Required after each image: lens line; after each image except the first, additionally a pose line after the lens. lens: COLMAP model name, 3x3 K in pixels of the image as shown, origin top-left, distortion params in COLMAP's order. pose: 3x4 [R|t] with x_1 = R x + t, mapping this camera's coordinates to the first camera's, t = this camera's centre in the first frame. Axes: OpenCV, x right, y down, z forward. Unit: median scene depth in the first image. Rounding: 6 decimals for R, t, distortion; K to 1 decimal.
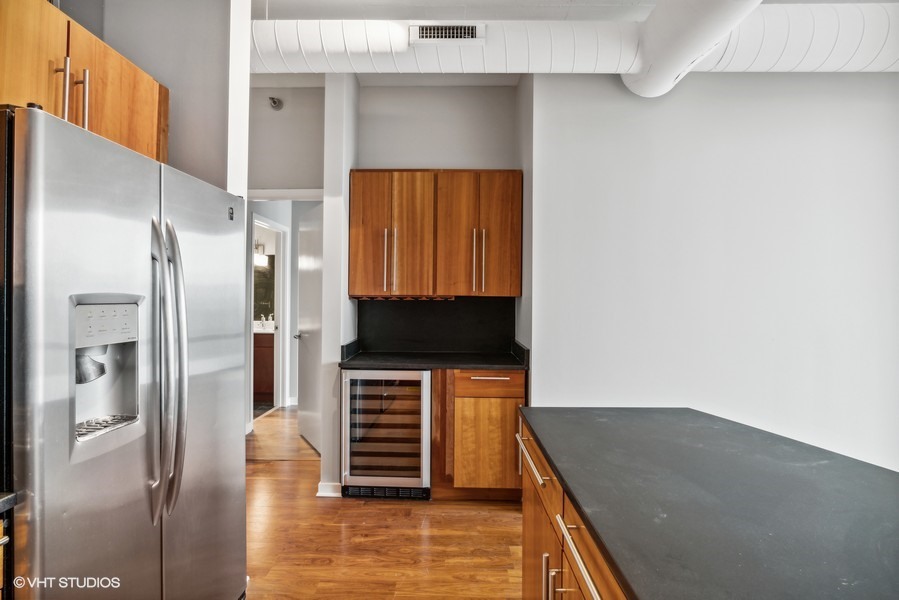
lens RADIAL K [[430.0, 0, 450.9], [0, 430.0, 297.5], [0, 0, 1]] dist [0.003690, 0.003207]
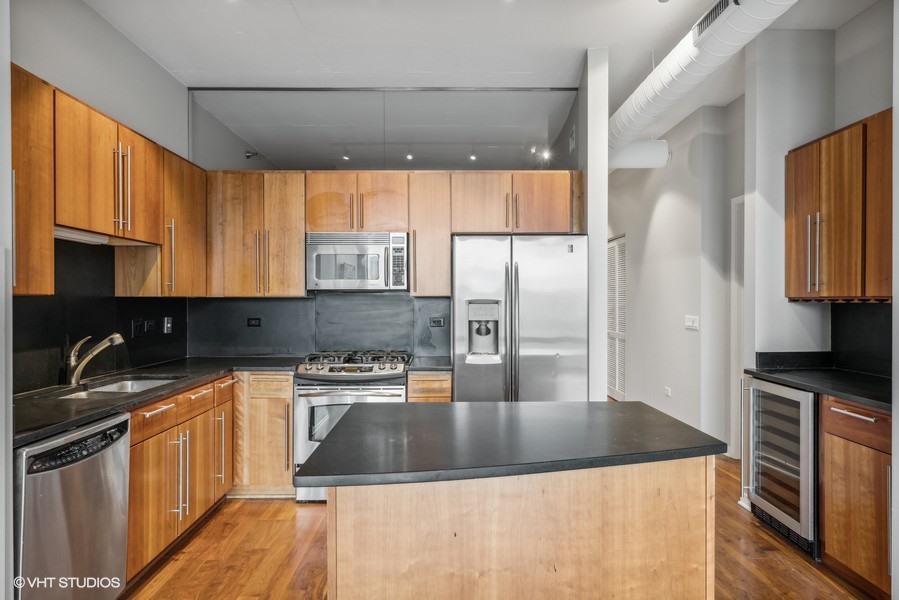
lens RADIAL K [[526.2, 0, 427.1], [0, 526.2, 306.6], [0, 0, 1]] dist [0.002043, -0.000542]
pose [[-0.000317, 0.004557, -0.999990, 0.915446], [0.000349, 0.999990, 0.004557, 0.008865], [1.000000, -0.000347, -0.000319, 0.302444]]
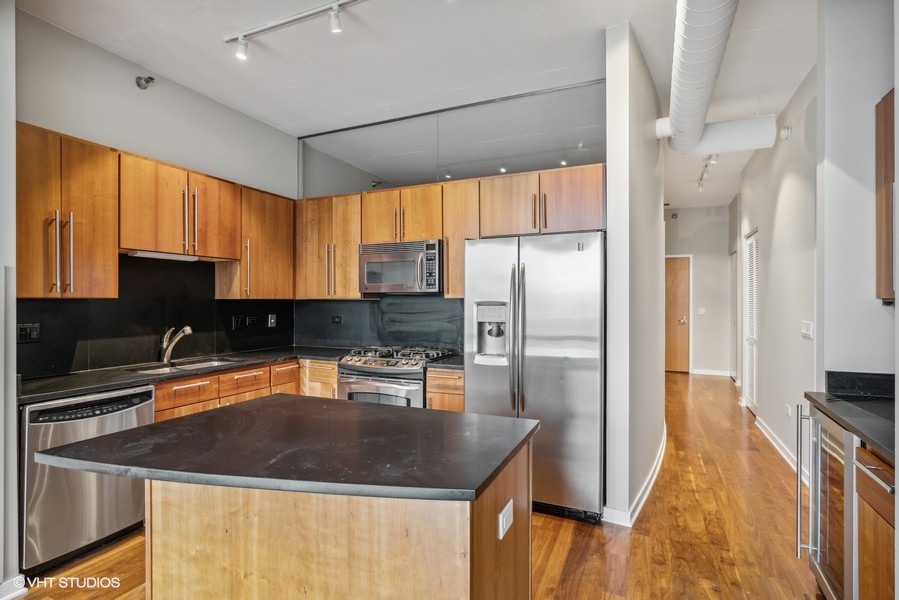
lens RADIAL K [[444.5, 0, 433.2], [0, 444.5, 305.4], [0, 0, 1]] dist [-0.010132, -0.000502]
pose [[-0.417268, 0.000303, -0.908783, 0.690011], [-0.003431, 0.999992, 0.001909, 0.006087], [0.908777, 0.003915, -0.417264, 0.760247]]
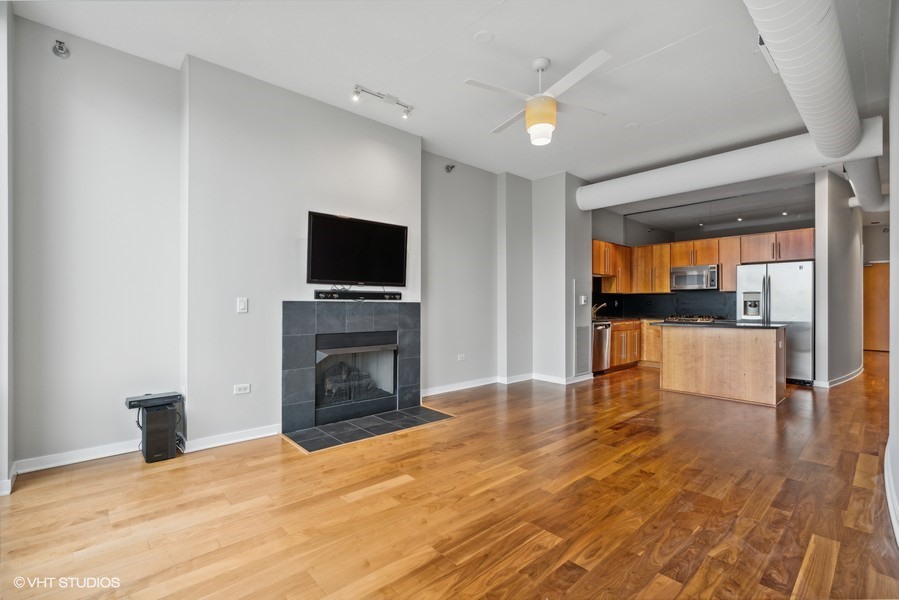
lens RADIAL K [[405.5, 0, 439.9], [0, 405.5, 305.6], [0, 0, 1]] dist [-0.001371, 0.002473]
pose [[-0.730973, 0.000750, -0.682406, 2.505380], [-0.000172, 0.999999, 0.001284, 0.073044], [0.682406, 0.001056, -0.730972, 0.910937]]
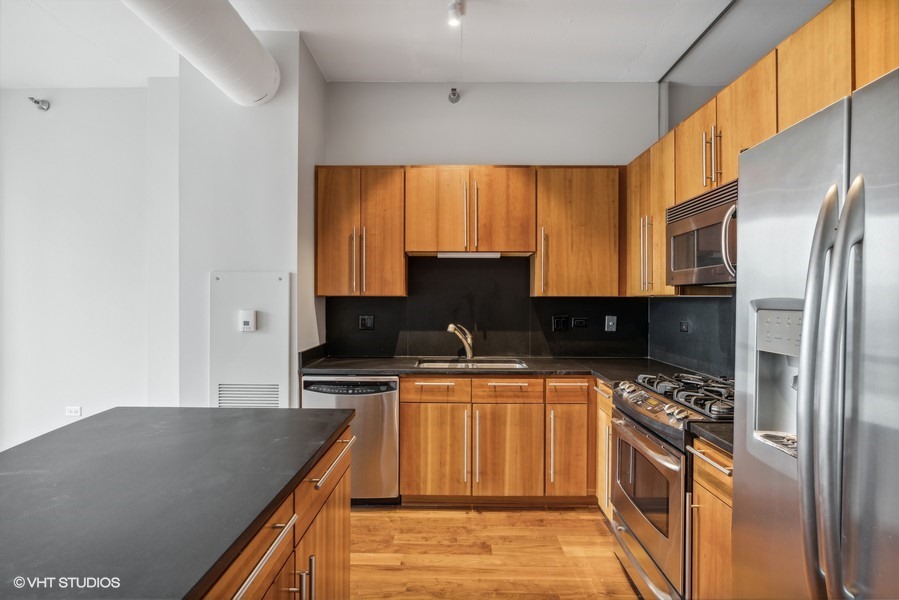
lens RADIAL K [[444.5, 0, 459.0], [0, 444.5, 300.4], [0, 0, 1]] dist [-0.010132, -0.000502]
pose [[-0.999947, -0.010311, -0.000639, -0.047955], [-0.010314, 0.999935, 0.004795, -0.000963], [0.000590, 0.004802, -0.999988, 0.839423]]
